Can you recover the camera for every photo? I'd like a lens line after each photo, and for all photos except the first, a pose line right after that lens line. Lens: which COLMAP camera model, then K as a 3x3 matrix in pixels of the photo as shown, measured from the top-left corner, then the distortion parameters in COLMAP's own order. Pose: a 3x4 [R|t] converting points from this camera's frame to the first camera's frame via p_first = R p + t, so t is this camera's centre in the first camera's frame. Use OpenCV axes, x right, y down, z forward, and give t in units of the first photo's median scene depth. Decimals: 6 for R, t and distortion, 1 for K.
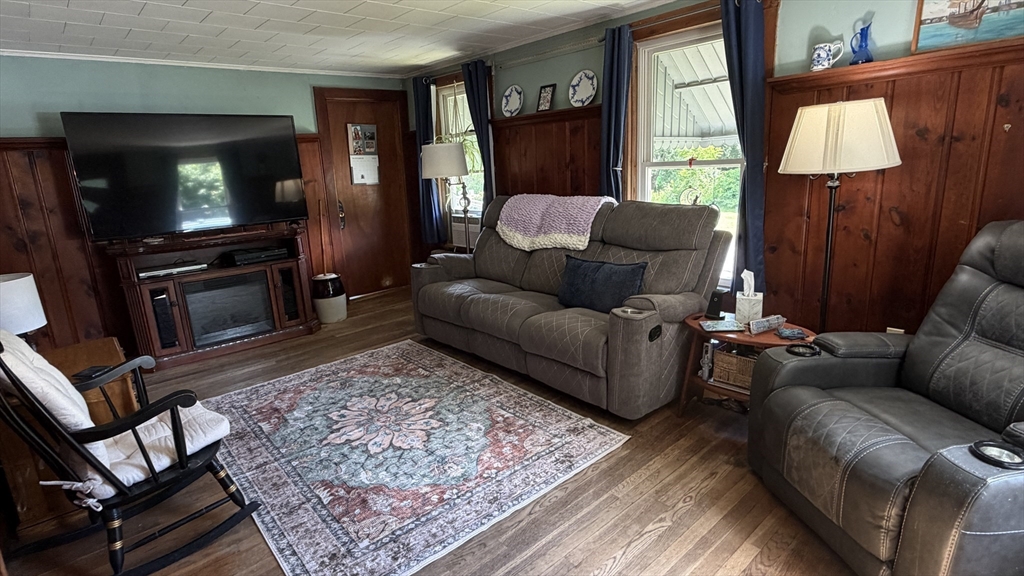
lens RADIAL K [[535.5, 0, 510.5], [0, 535.5, 290.0], [0, 0, 1]] dist [0.000837, -0.000199]
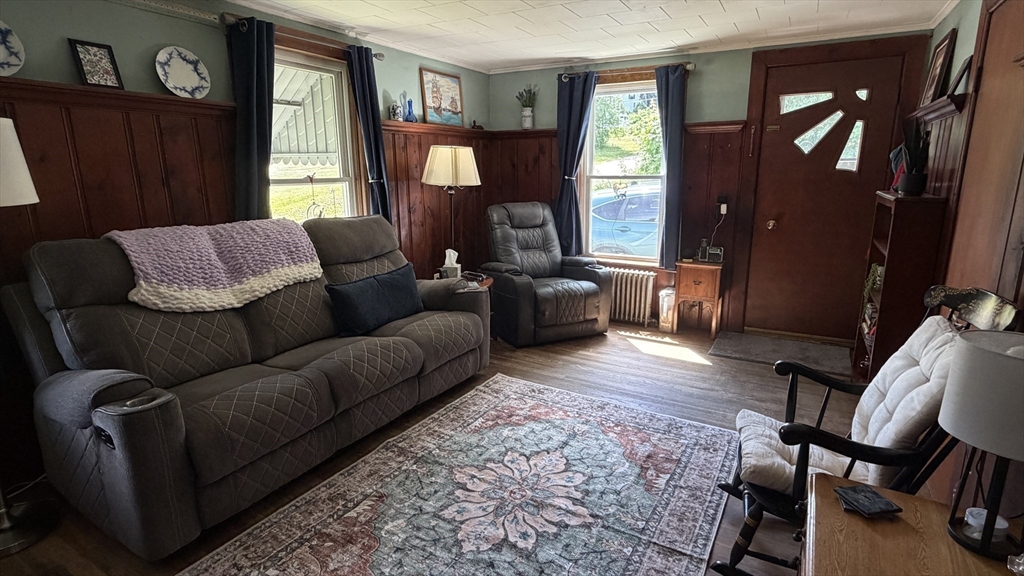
lens RADIAL K [[535.5, 0, 514.9], [0, 535.5, 292.2], [0, 0, 1]] dist [0.000837, -0.000199]
pose [[-0.352617, -0.161199, 0.921779, -0.968686], [0.237401, 0.937413, 0.254748, -0.247633], [-0.905153, 0.308660, -0.292279, 1.224414]]
